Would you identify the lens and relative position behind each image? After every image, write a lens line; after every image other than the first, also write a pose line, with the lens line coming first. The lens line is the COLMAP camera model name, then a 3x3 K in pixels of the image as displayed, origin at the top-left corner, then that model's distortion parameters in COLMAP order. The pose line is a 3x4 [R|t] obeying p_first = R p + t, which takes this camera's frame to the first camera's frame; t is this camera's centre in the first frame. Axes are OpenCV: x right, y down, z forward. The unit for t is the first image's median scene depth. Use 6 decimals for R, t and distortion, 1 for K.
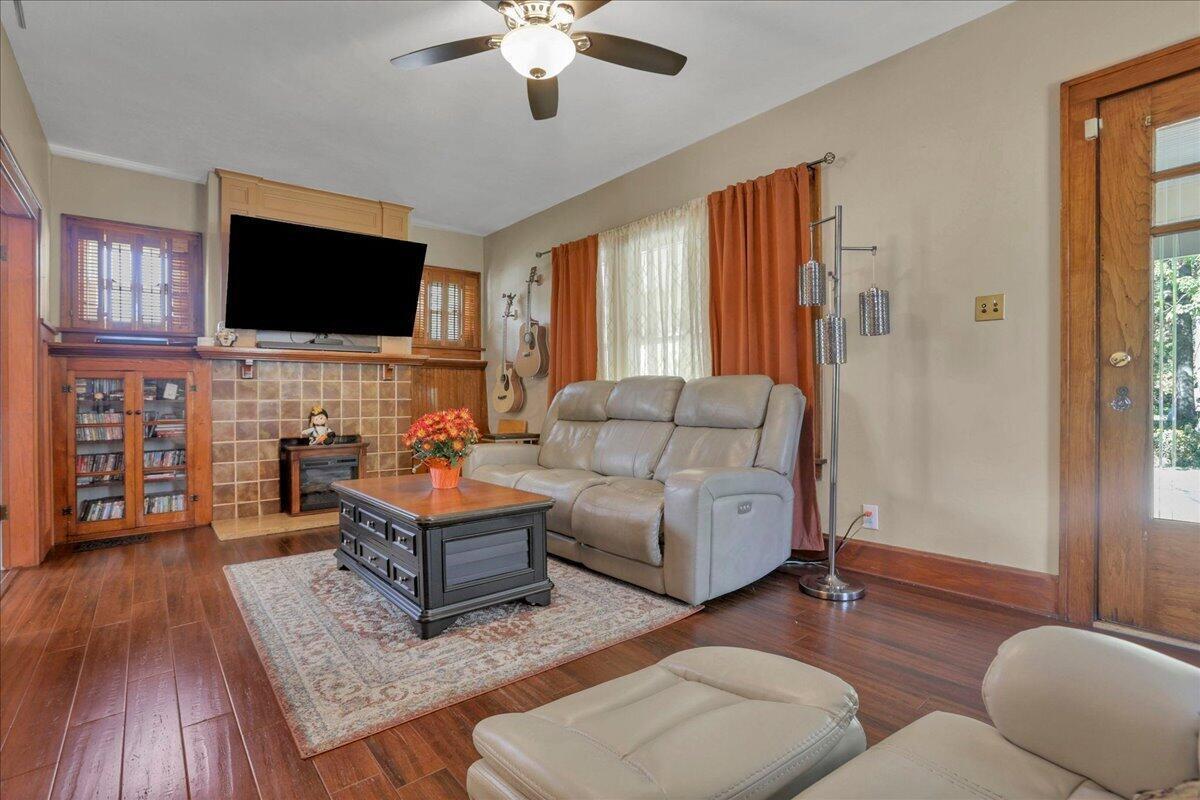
lens RADIAL K [[558.0, 0, 597.8], [0, 558.0, 397.5], [0, 0, 1]] dist [-0.080923, 0.028481]
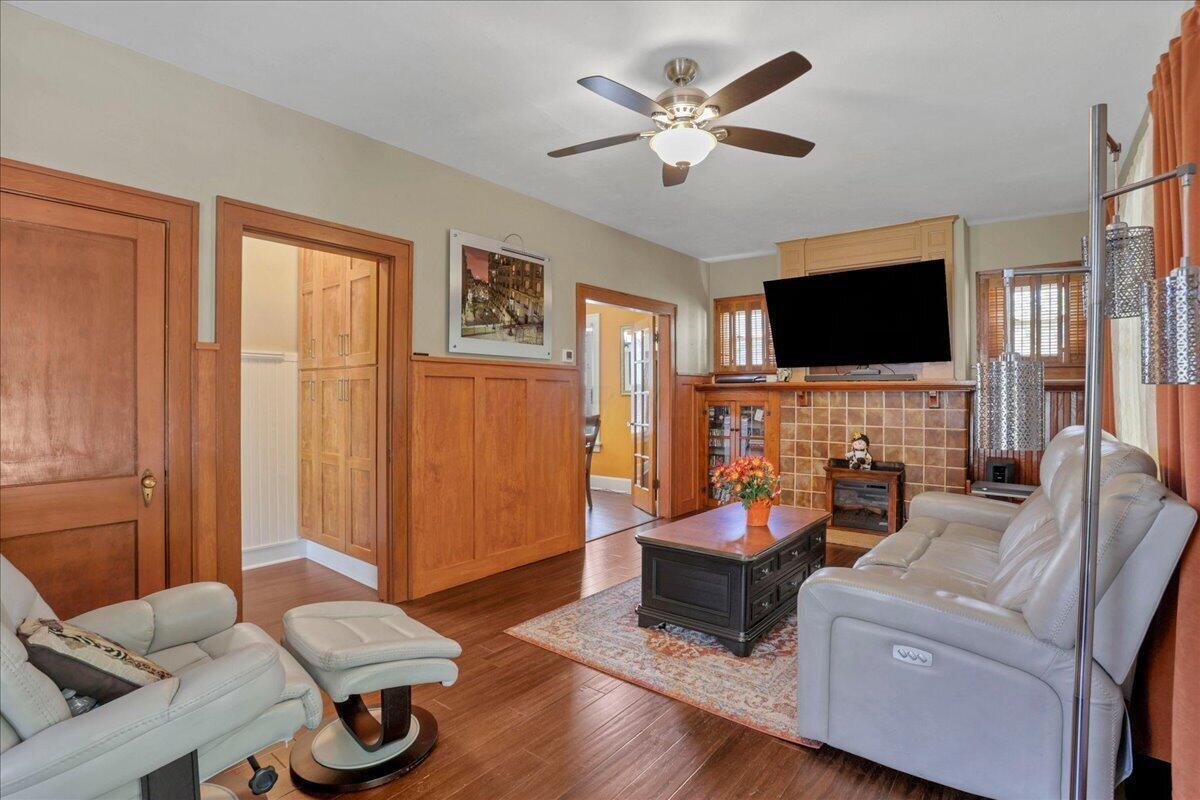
lens RADIAL K [[558.0, 0, 597.8], [0, 558.0, 397.5], [0, 0, 1]] dist [-0.080923, 0.028481]
pose [[0.206198, 0.010965, -0.978449, 0.505003], [-0.005278, 0.999935, 0.010093, -0.069692], [0.978496, 0.003083, 0.206242, 0.314542]]
